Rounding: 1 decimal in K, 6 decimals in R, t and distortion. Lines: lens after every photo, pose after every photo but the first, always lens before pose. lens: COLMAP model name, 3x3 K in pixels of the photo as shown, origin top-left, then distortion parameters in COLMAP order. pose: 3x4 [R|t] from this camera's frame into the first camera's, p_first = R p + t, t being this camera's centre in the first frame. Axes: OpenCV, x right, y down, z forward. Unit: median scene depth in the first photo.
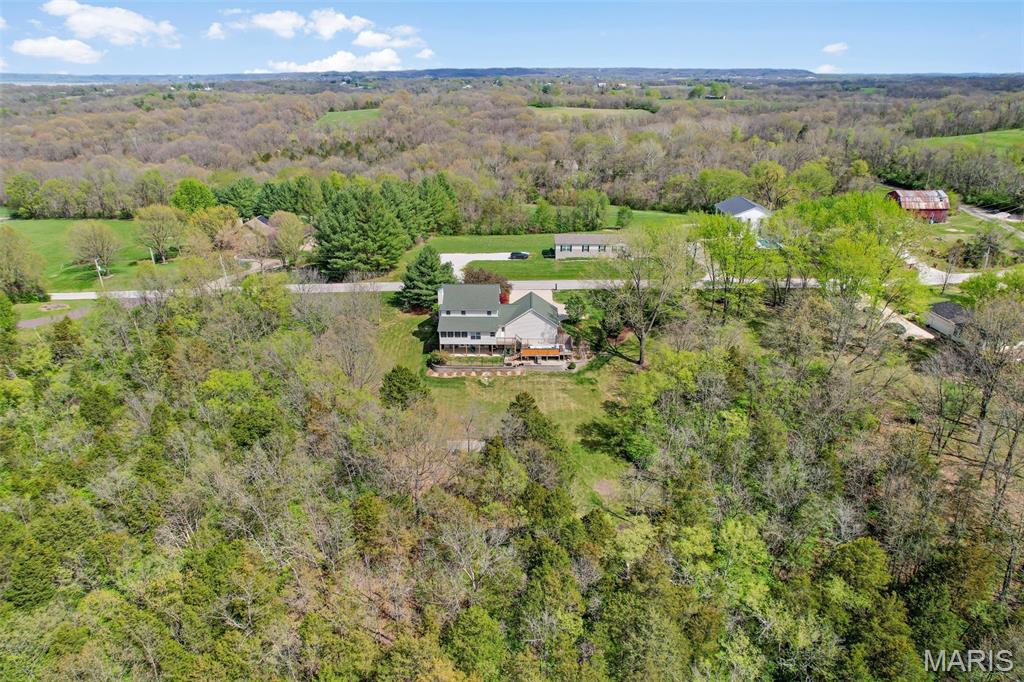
lens RADIAL K [[651.9, 0, 512.0], [0, 651.9, 341.0], [0, 0, 1]] dist [-0.054190, 0.001070]
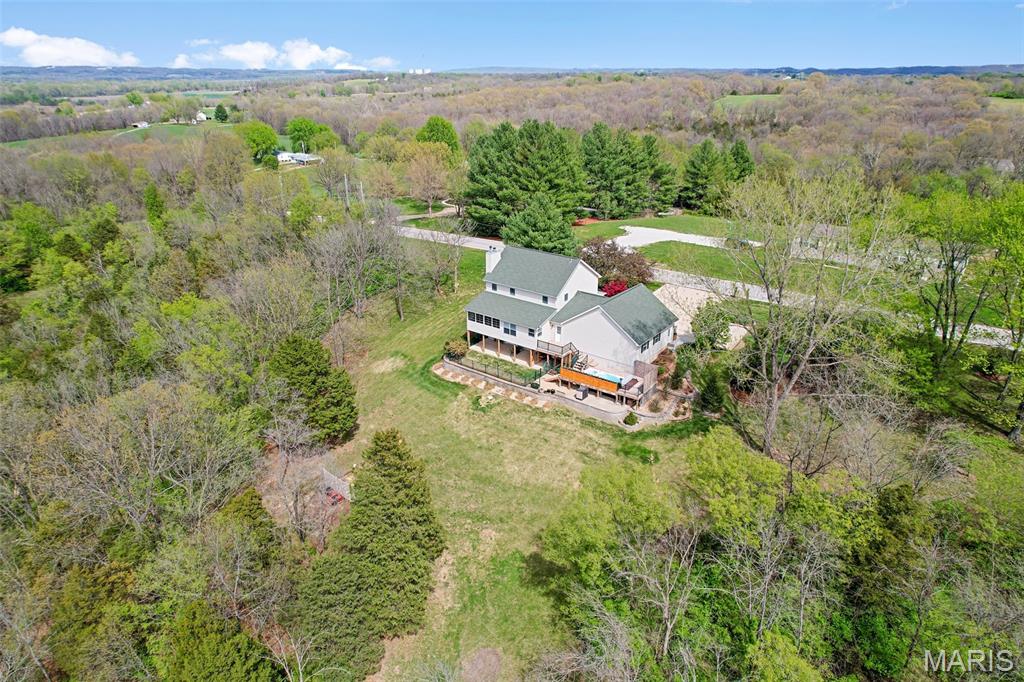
lens RADIAL K [[651.9, 0, 512.0], [0, 651.9, 341.0], [0, 0, 1]] dist [-0.054190, 0.001070]
pose [[0.804560, 0.229509, -0.547731, 0.291088], [-0.227554, 0.971053, 0.072635, -0.042401], [0.548546, 0.066199, 0.833496, 0.463244]]
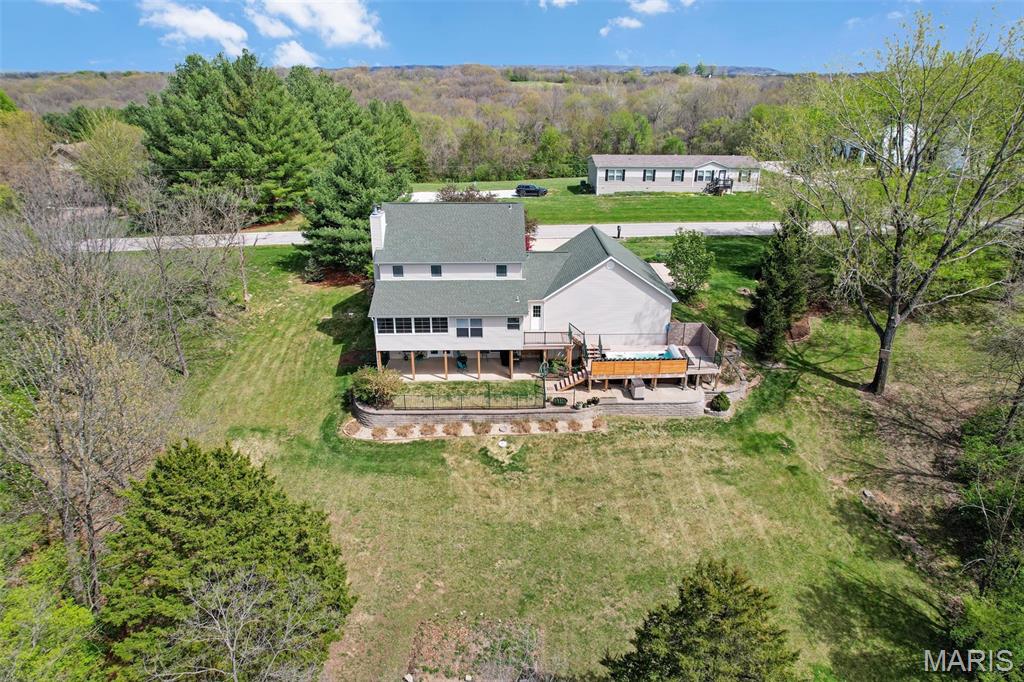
lens RADIAL K [[651.9, 0, 512.0], [0, 651.9, 341.0], [0, 0, 1]] dist [-0.054190, 0.001070]
pose [[0.998796, -0.015082, 0.046677, -0.047852], [0.015080, 0.999886, 0.000399, 0.000007], [-0.046677, 0.000305, 0.998910, 0.603405]]
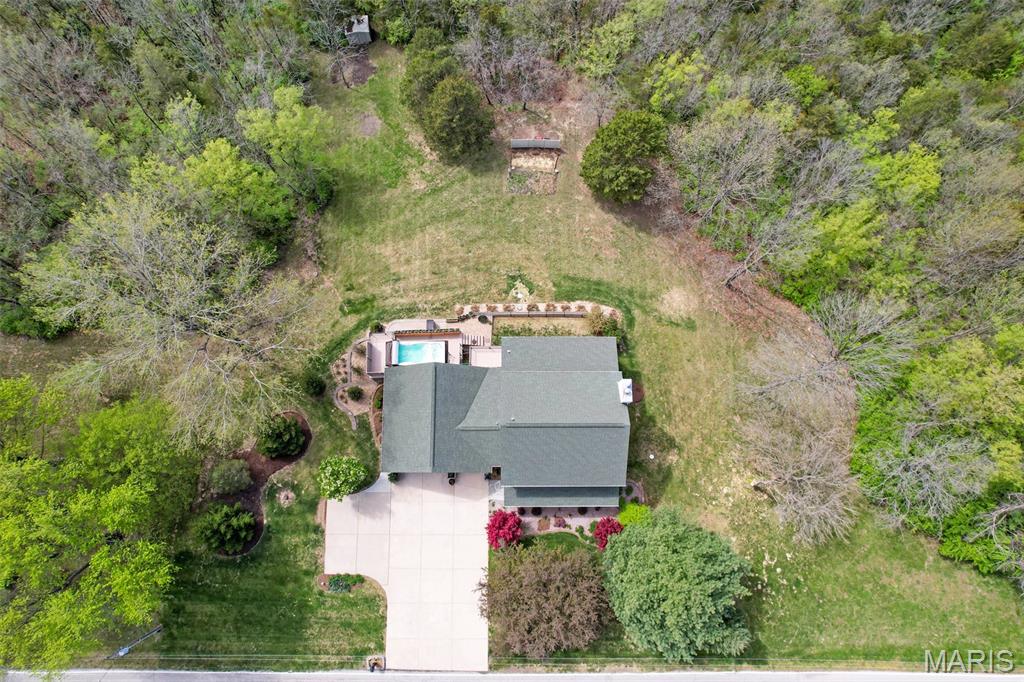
lens RADIAL K [[651.9, 0, 512.0], [0, 651.9, 341.0], [0, 0, 1]] dist [-0.054190, 0.001070]
pose [[-0.999489, 0.029649, 0.011983, -0.036081], [0.005110, -0.221823, 0.975073, -0.520382], [0.031568, 0.974636, 0.221558, 0.859807]]
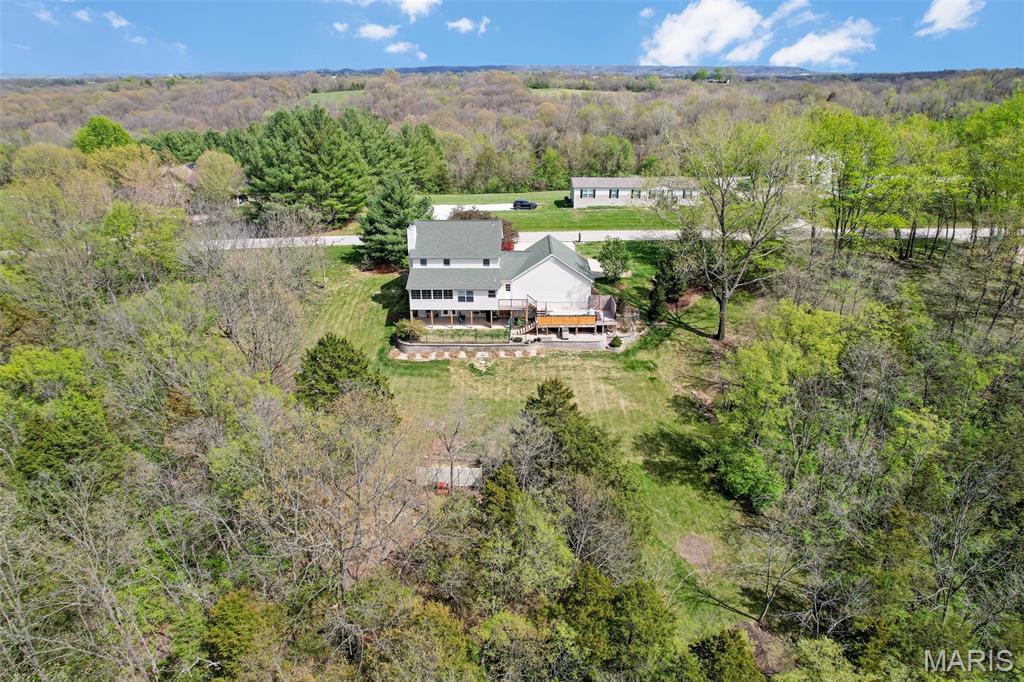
lens RADIAL K [[651.9, 0, 512.0], [0, 651.9, 341.0], [0, 0, 1]] dist [-0.054190, 0.001070]
pose [[0.999948, -0.004256, 0.009318, -0.015922], [0.004252, 0.999991, 0.000444, 0.035409], [-0.009320, -0.000405, 0.999956, 0.349457]]
